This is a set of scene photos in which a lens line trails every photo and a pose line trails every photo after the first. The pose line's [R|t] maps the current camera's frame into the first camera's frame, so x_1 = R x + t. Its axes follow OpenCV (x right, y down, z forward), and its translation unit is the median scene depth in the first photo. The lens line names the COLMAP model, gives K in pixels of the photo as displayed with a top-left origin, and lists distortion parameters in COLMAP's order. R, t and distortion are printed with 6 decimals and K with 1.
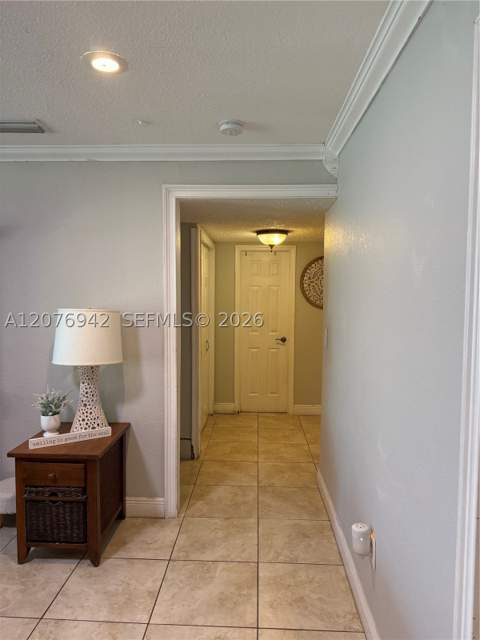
lens RADIAL K [[449.4, 0, 238.9], [0, 449.4, 319.8], [0, 0, 1]] dist [-0.000568, -0.000429]
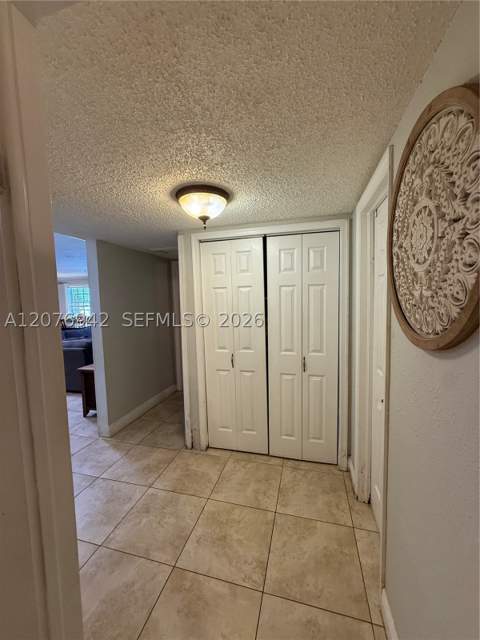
lens RADIAL K [[256.4, 0, 238.5], [0, 256.4, 319.5], [0, 0, 1]] dist [-0.000391, 0.000056]
pose [[-0.231079, 0.083680, -0.969330, 0.469854], [-0.031859, 0.995109, 0.093501, -0.068650], [0.972413, 0.052488, -0.227282, 1.275988]]
